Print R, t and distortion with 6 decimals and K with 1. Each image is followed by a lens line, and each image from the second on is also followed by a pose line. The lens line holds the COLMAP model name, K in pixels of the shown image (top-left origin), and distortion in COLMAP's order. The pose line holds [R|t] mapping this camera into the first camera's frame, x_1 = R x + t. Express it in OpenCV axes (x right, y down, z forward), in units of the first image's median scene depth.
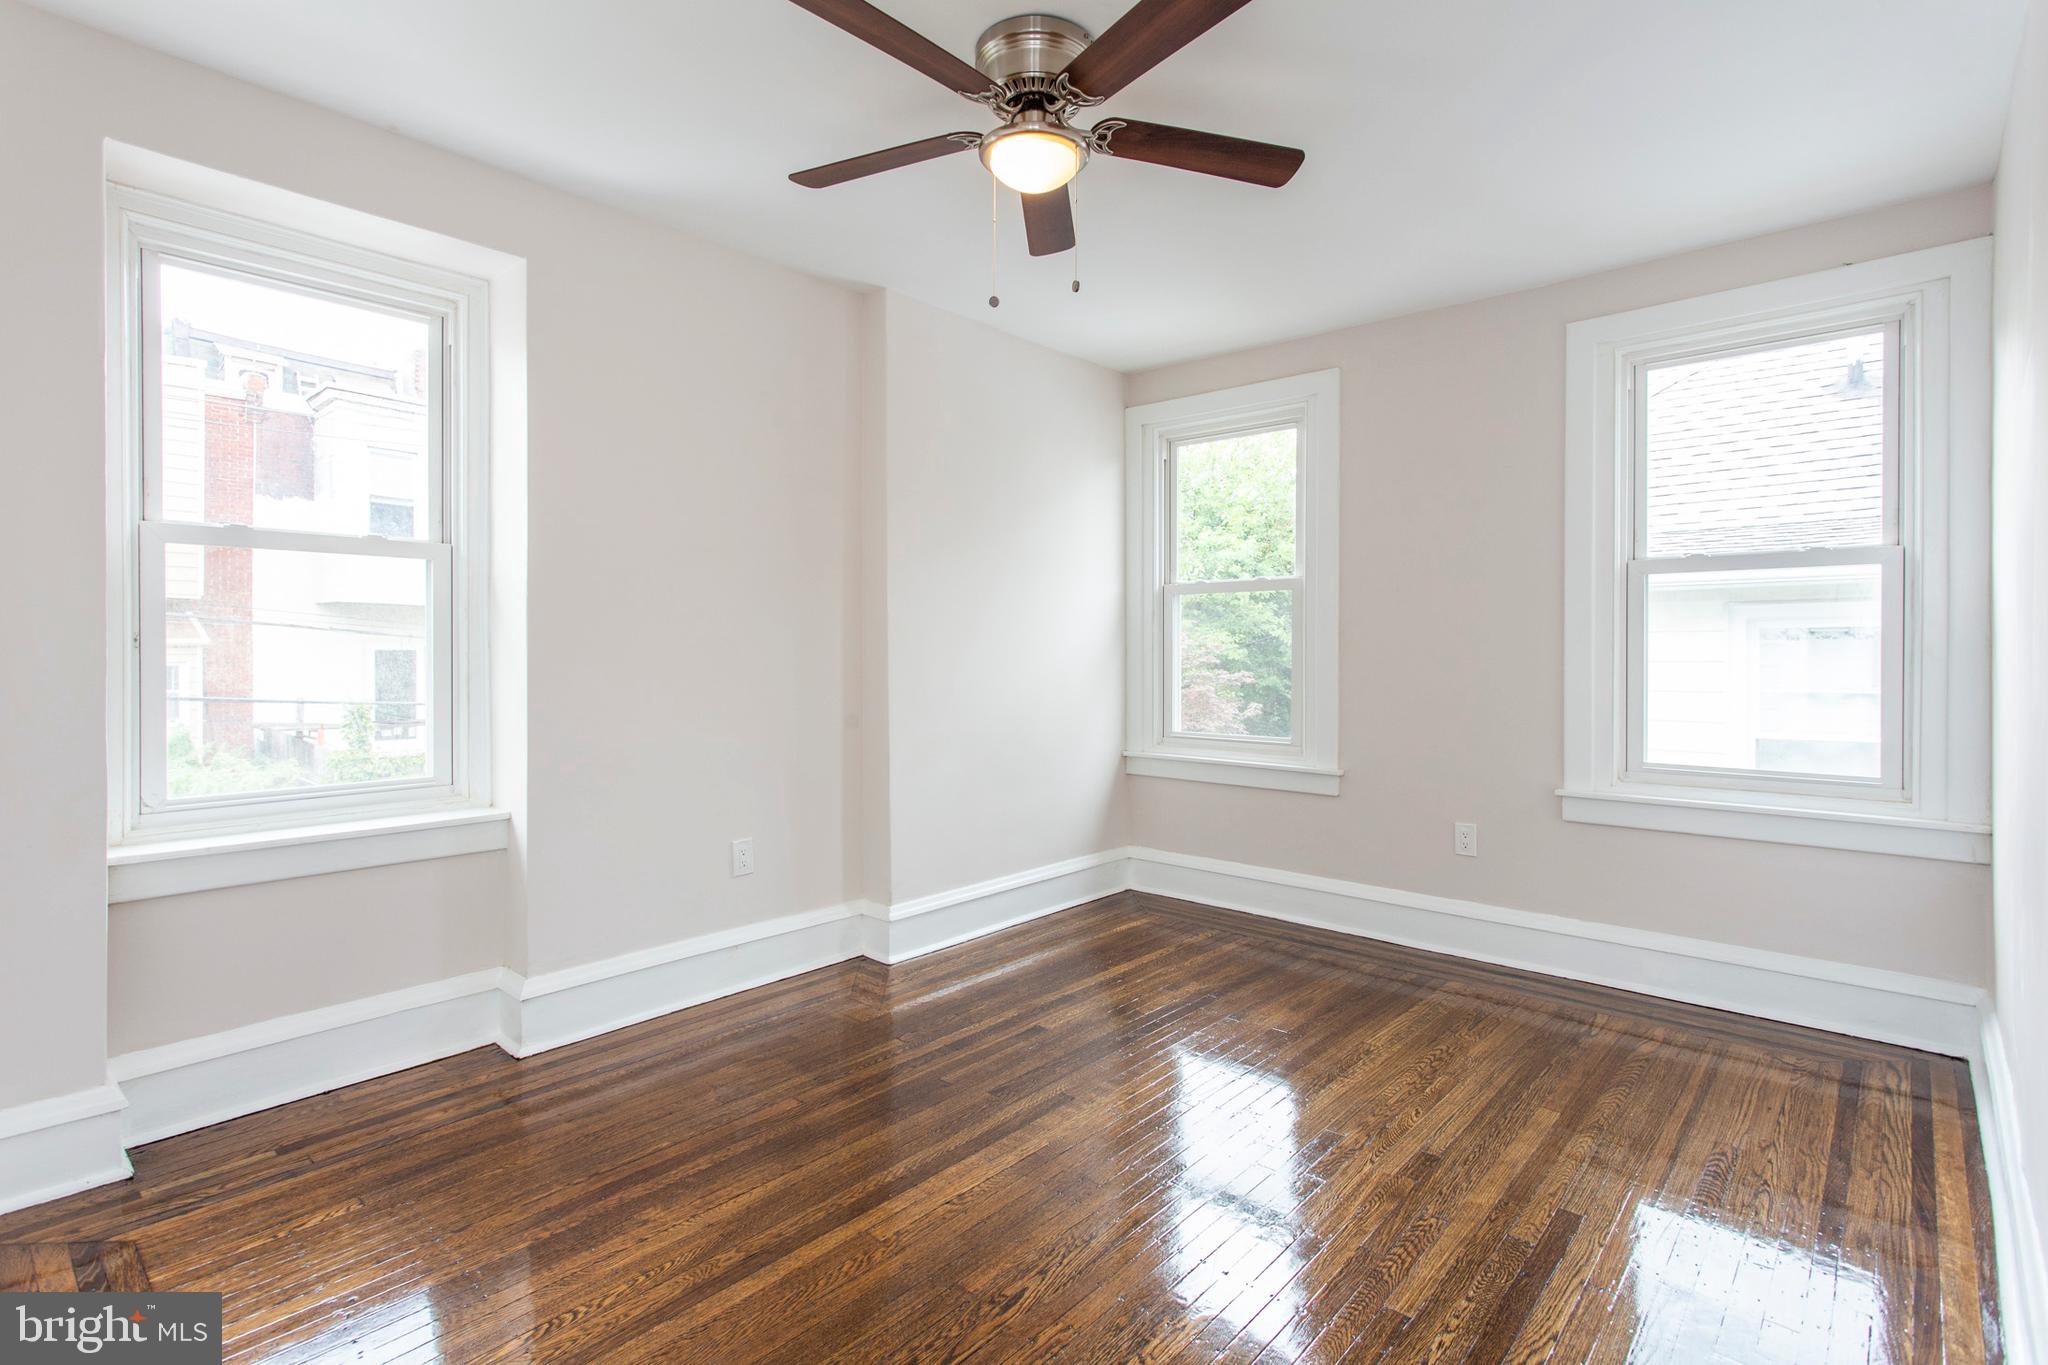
lens RADIAL K [[979.9, 0, 1012.1], [0, 979.9, 665.9], [0, 0, 1]] dist [0.004024, 0.000666]
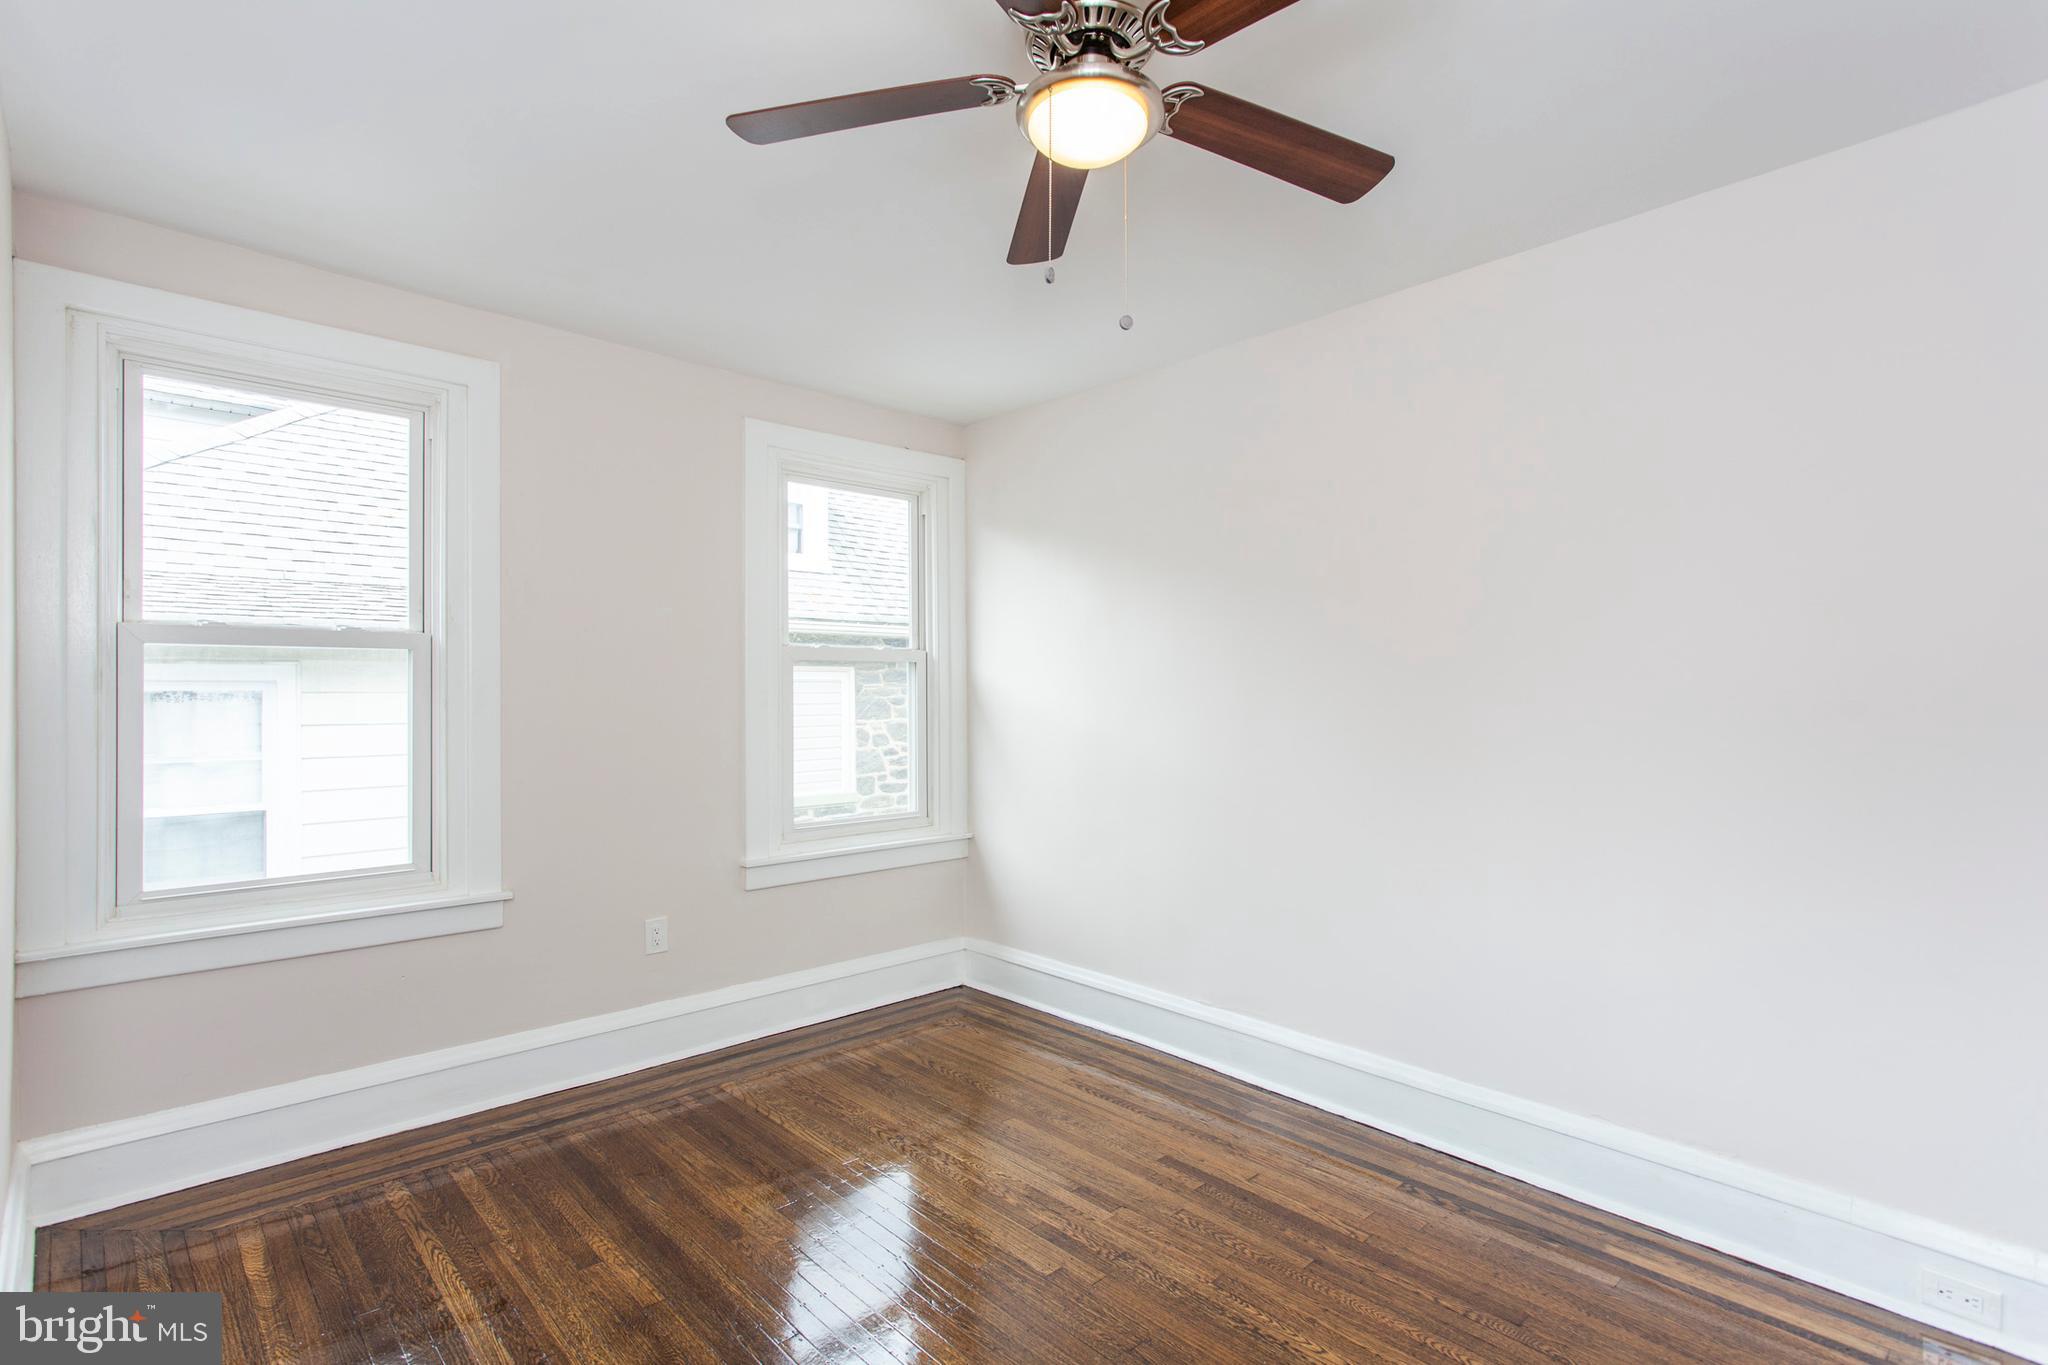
lens RADIAL K [[961.3, 0, 1019.1], [0, 961.3, 692.7], [0, 0, 1]] dist [0.001400, 0.000308]
pose [[0.096264, 0.006792, 0.995333, -0.455363], [0.023144, 0.999691, -0.009060, -0.038591], [-0.995087, 0.023908, 0.096077, 0.646313]]
